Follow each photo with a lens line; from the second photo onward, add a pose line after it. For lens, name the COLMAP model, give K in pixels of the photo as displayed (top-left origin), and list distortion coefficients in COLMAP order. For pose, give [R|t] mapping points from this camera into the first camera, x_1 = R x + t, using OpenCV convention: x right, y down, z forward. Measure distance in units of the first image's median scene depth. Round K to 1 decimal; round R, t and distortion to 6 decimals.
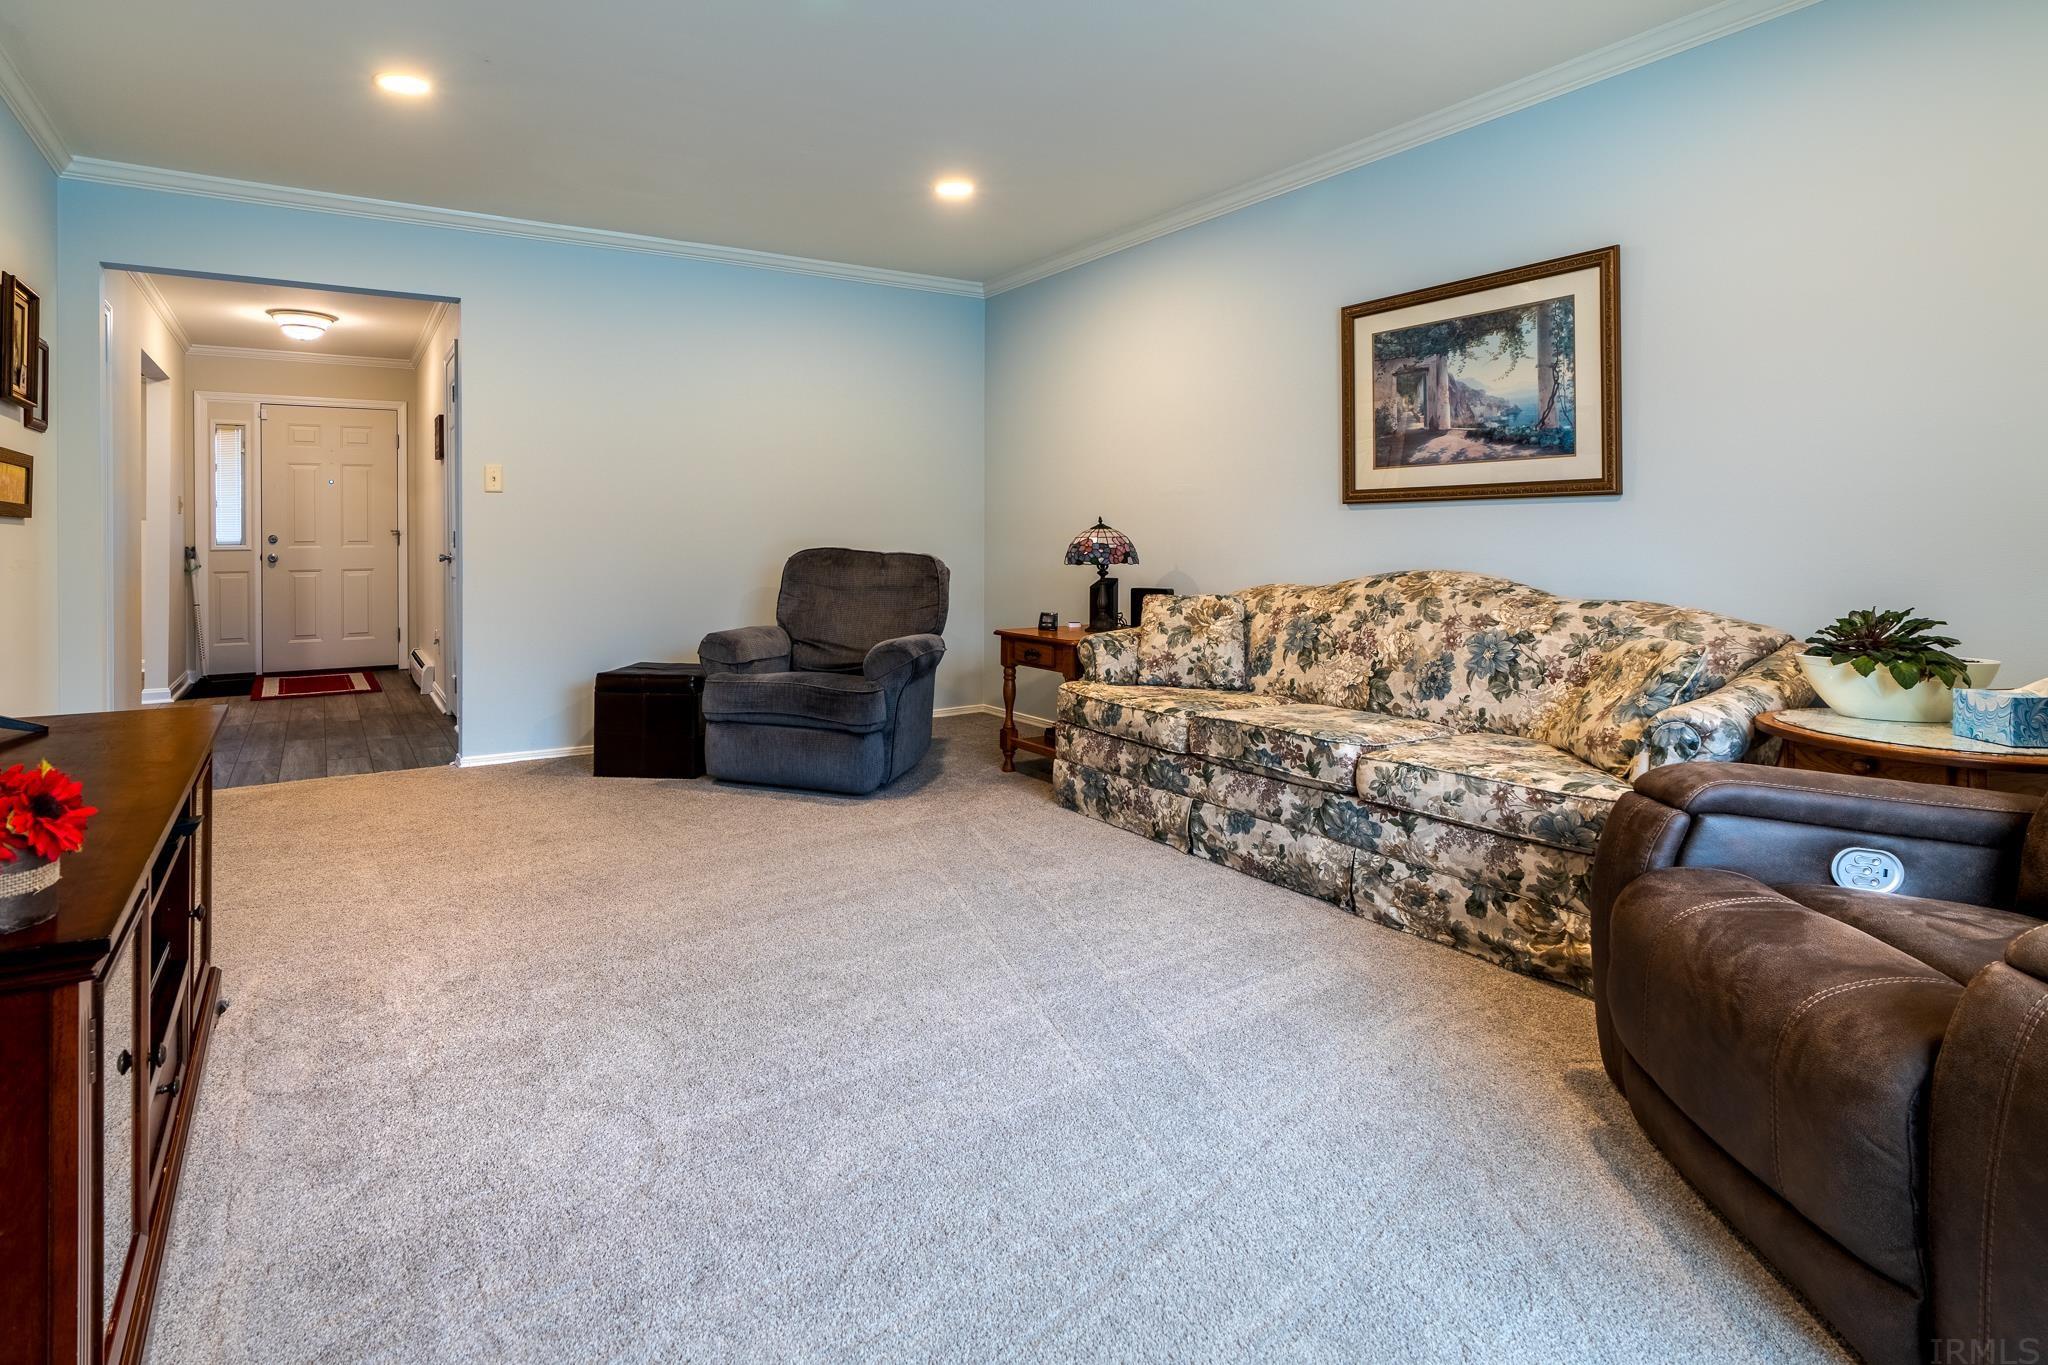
lens RADIAL K [[1209.5, 0, 1019.3], [0, 1209.5, 525.0], [0, 0, 1]] dist [-0.000913, 0.000012]
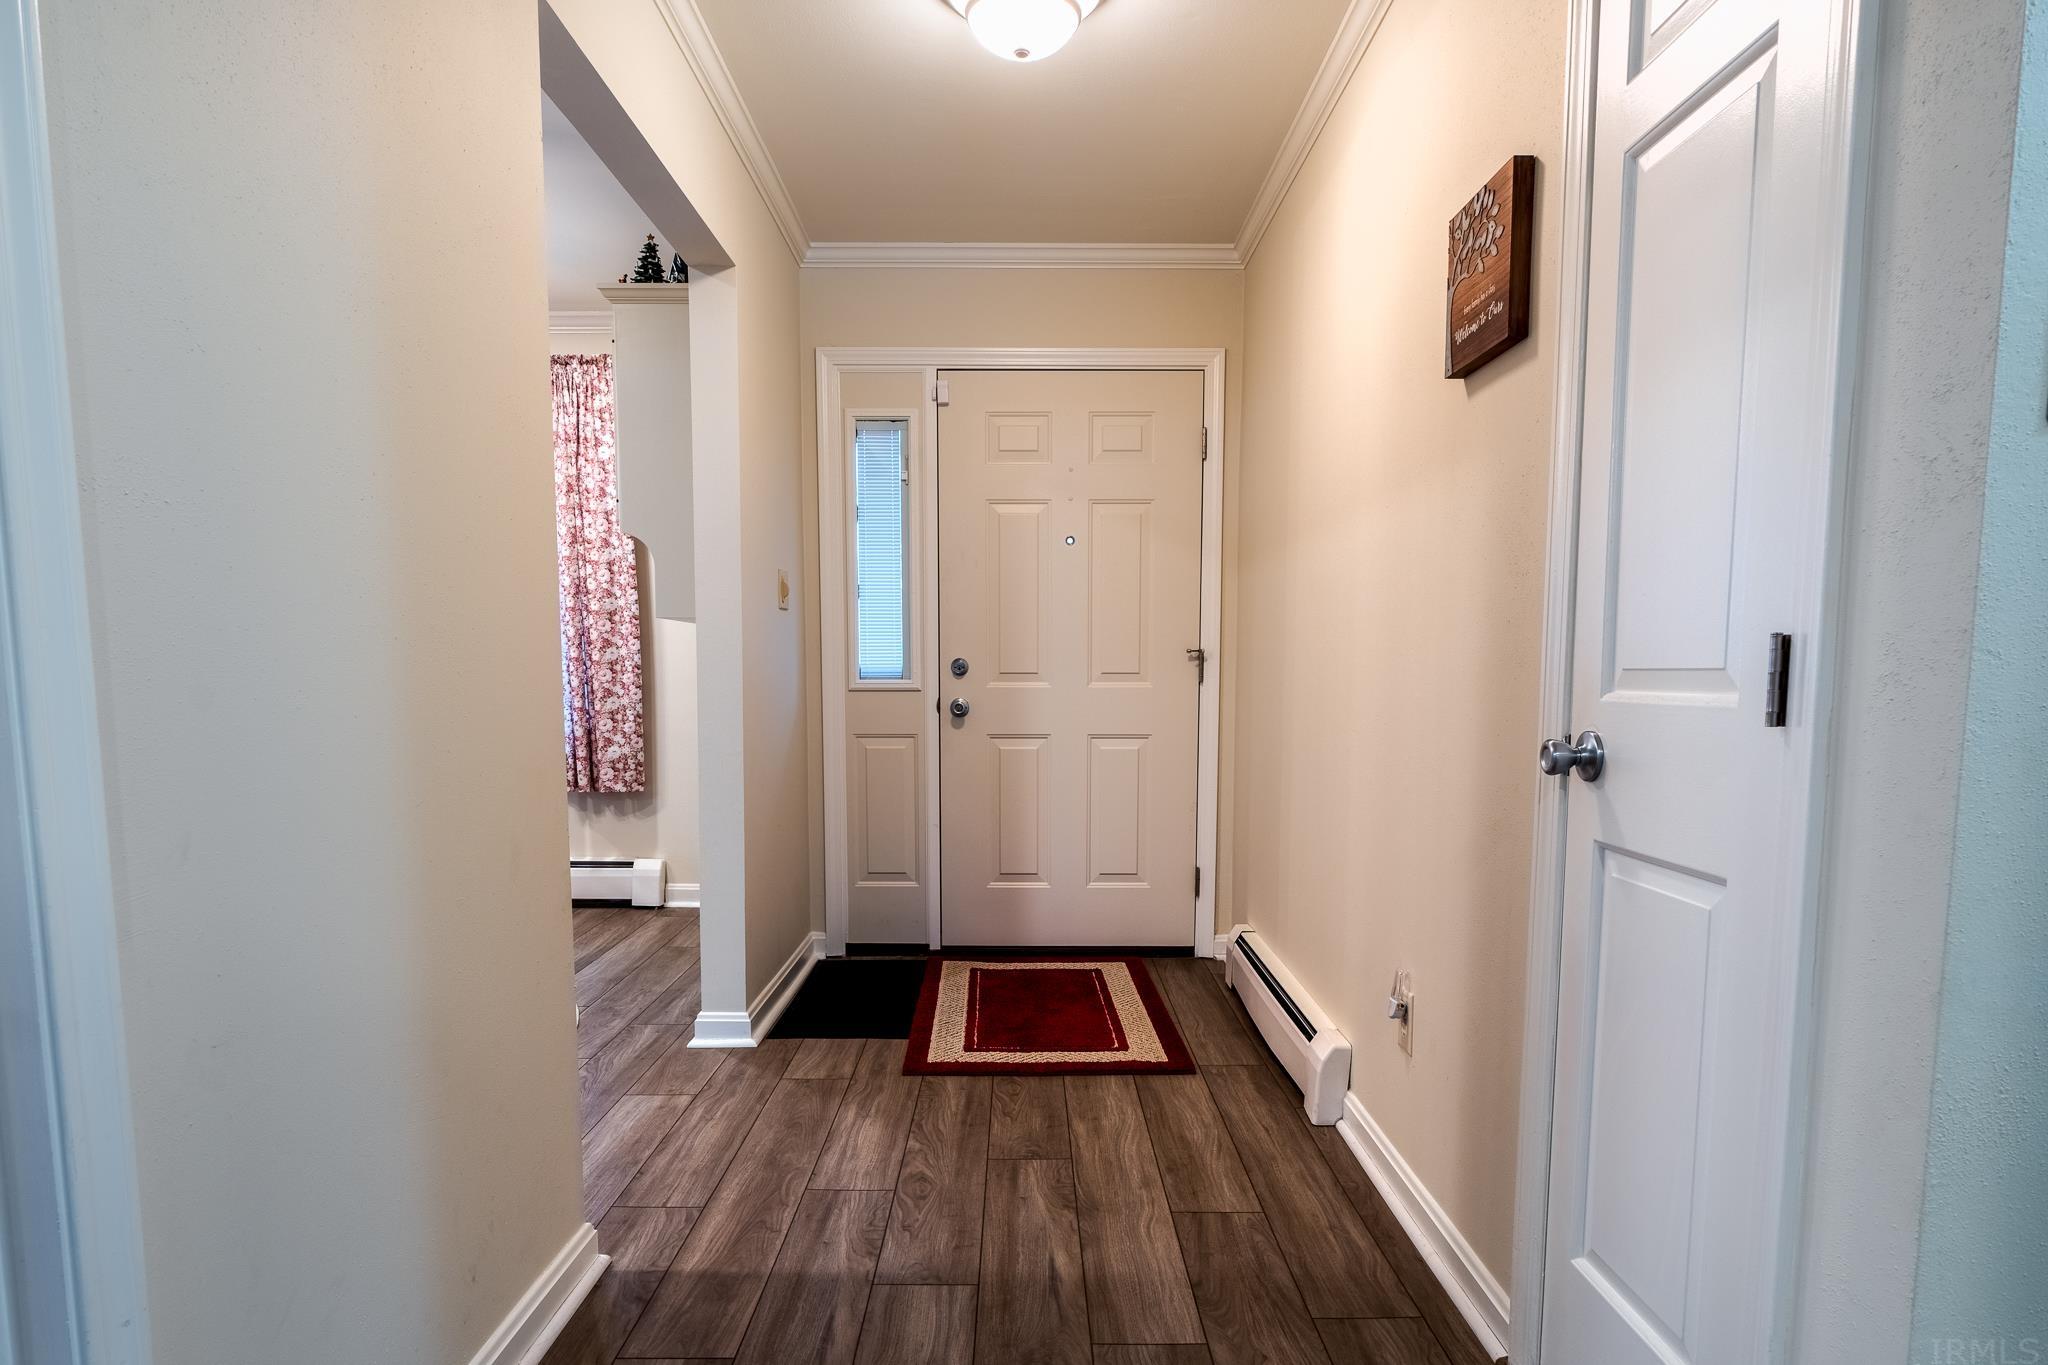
lens RADIAL K [[956.9, 0, 1033.5], [0, 956.9, 618.6], [0, 0, 1]] dist [-0.000422, -0.000015]
pose [[0.865325, -0.007589, -0.501155, -0.390187], [-0.002834, 0.999795, -0.020032, 0.000552], [0.501204, 0.018754, 0.865126, 0.664418]]
